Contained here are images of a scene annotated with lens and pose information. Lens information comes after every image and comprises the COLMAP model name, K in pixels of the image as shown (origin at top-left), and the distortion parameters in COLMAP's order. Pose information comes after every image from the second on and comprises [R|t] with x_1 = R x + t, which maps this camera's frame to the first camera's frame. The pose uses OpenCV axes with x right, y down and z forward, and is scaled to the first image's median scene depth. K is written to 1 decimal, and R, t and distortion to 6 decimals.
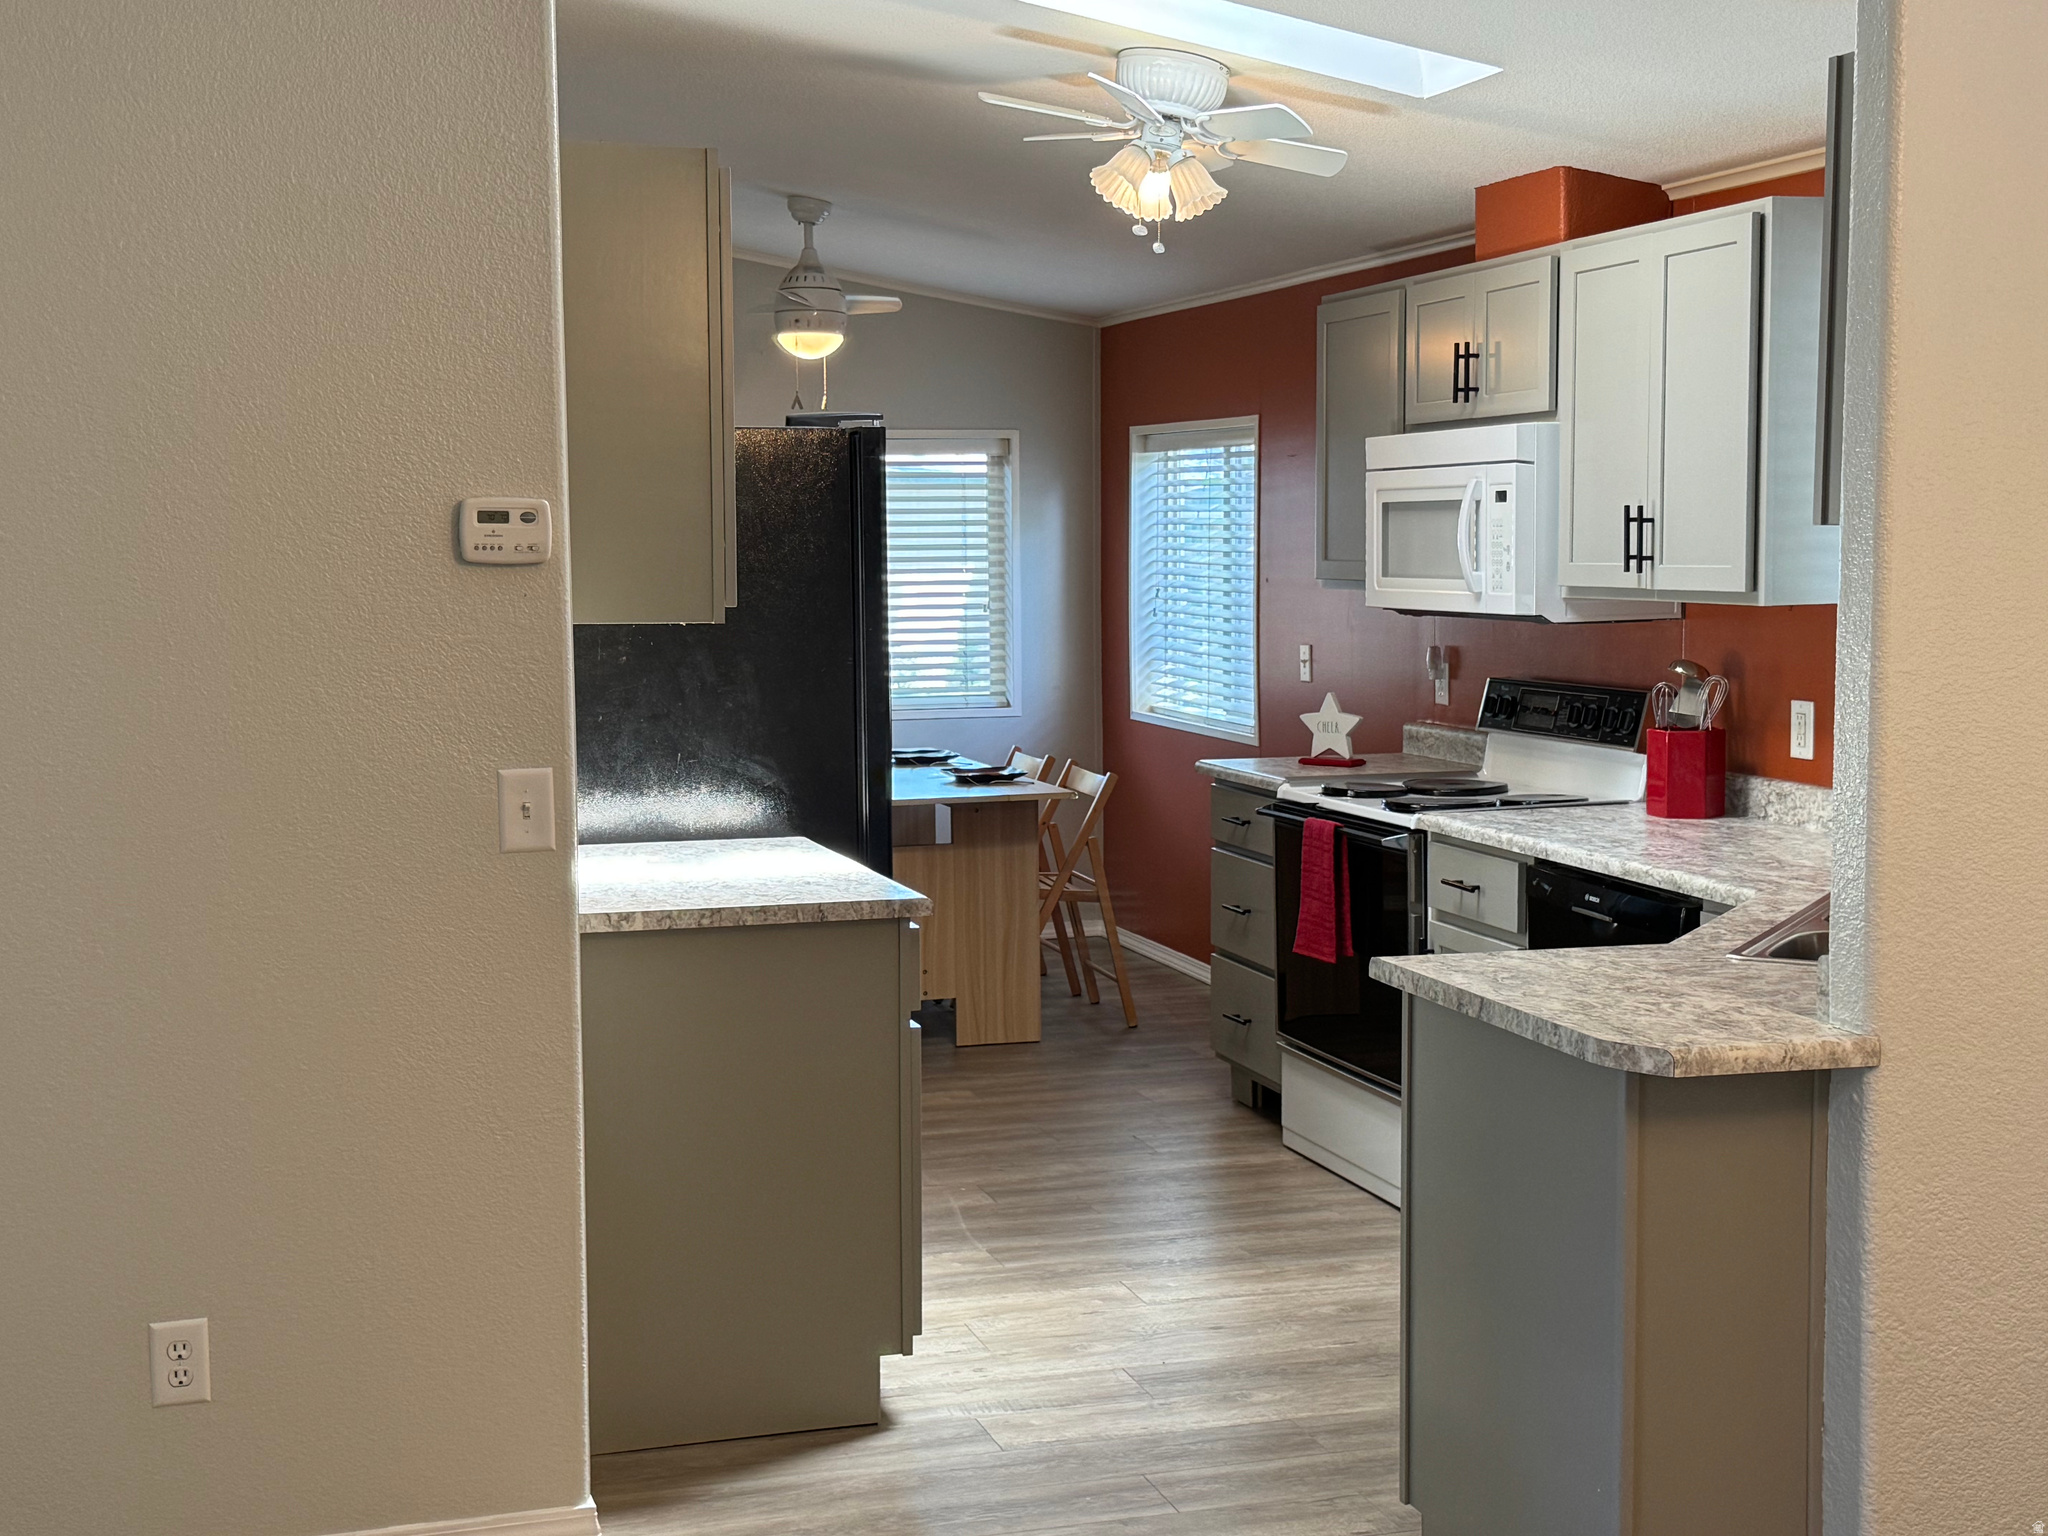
lens RADIAL K [[2622.9, 0, 1022.9], [0, 2622.9, 770.6], [0, 0, 1]] dist [0.006274, 0.000000]
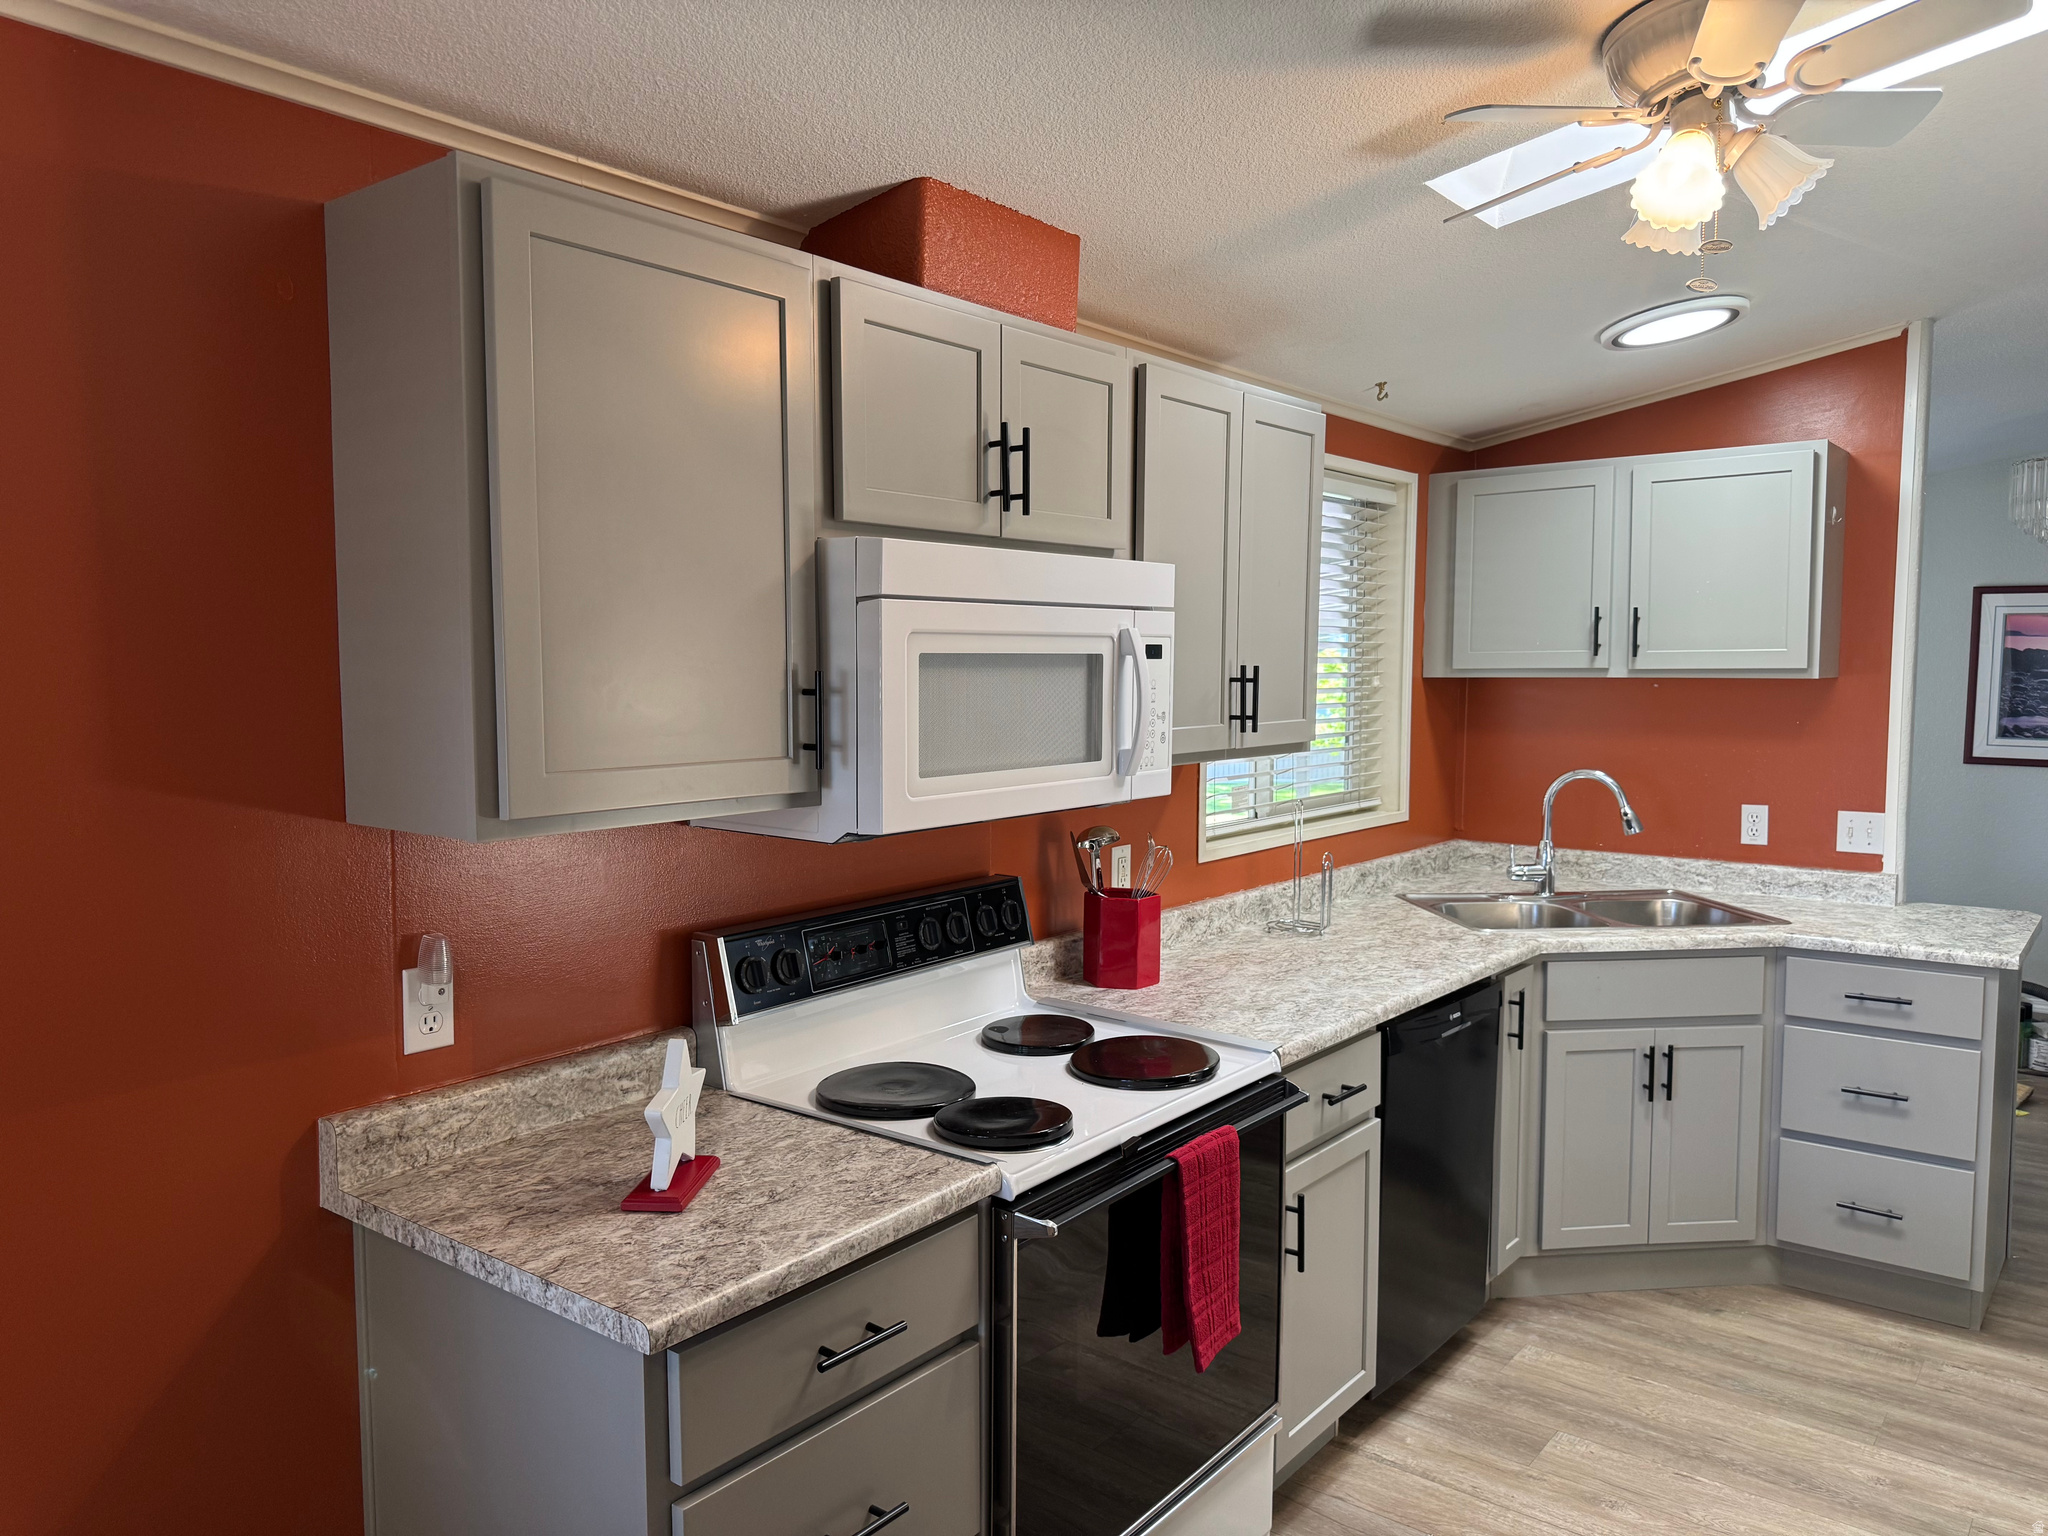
lens RADIAL K [[1451.9, 0, 1006.3], [0, 1451.9, 777.0], [0, 0, 1]] dist [0.046580, -0.059071]
pose [[-0.556882, -0.055953, 0.828705, -0.120531], [0.081223, 0.989278, 0.121375, -0.092099], [-0.826611, 0.134901, -0.546366, 0.953262]]
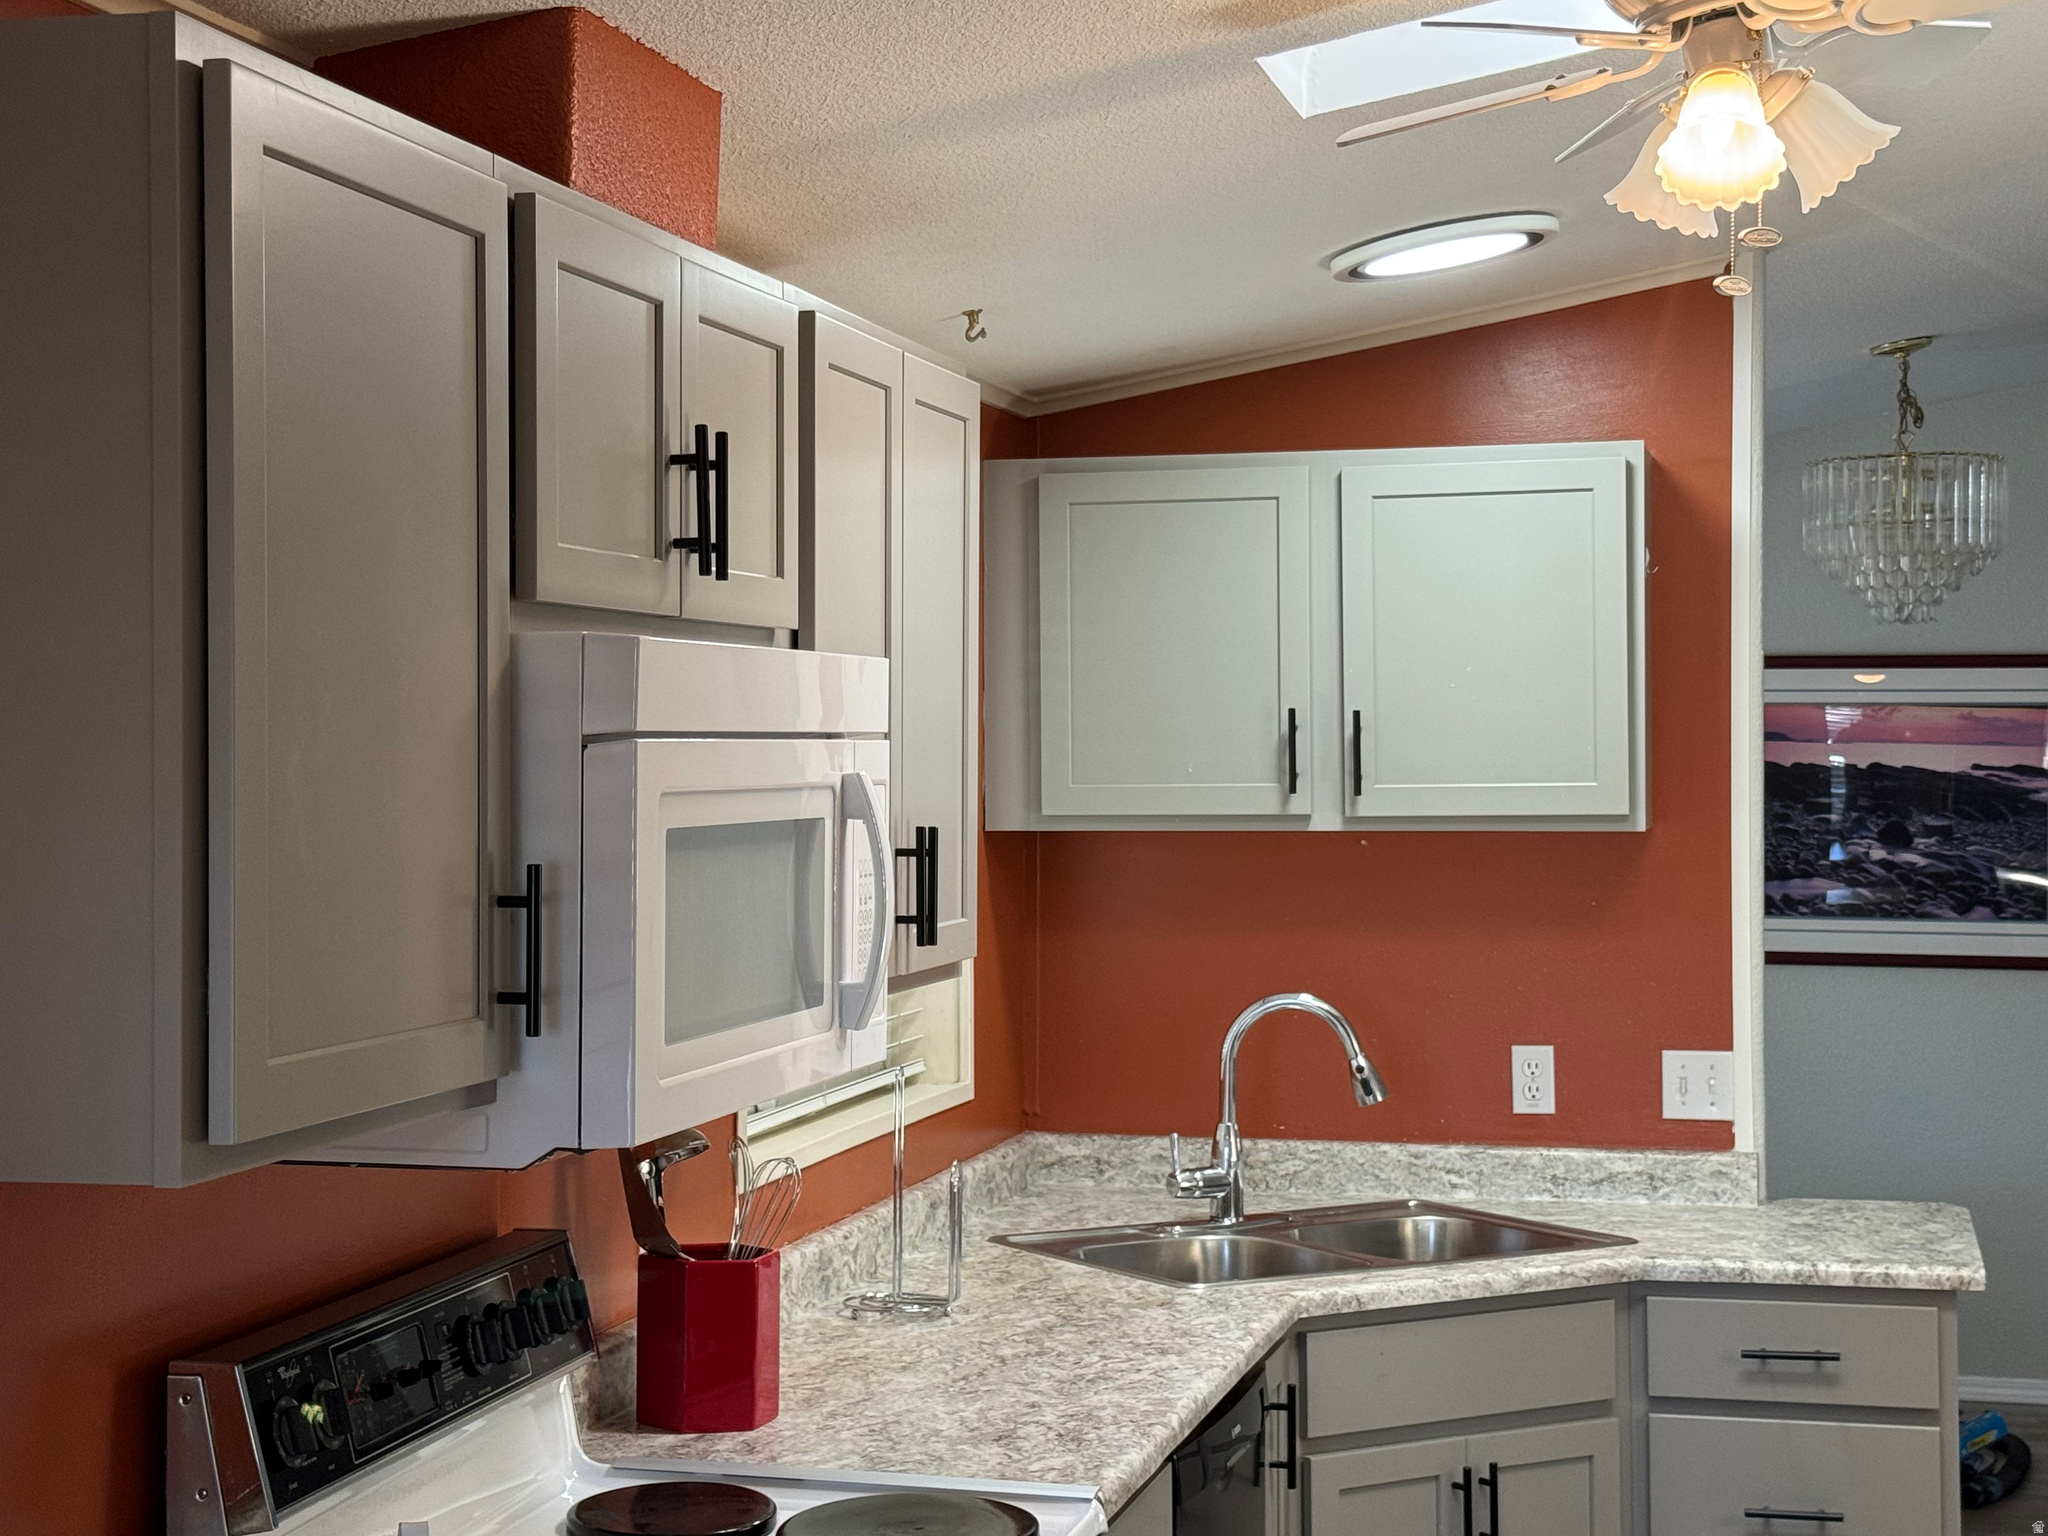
lens RADIAL K [[3293.8, 0, 1018.8], [0, 3293.8, 752.8], [0, 0, 1]] dist [0.116870, 0.000000]
pose [[-0.852349, 0.015236, 0.522751, -0.105971], [0.060053, 0.995815, 0.068892, -0.113022], [-0.519514, 0.090113, -0.849697, 1.092370]]
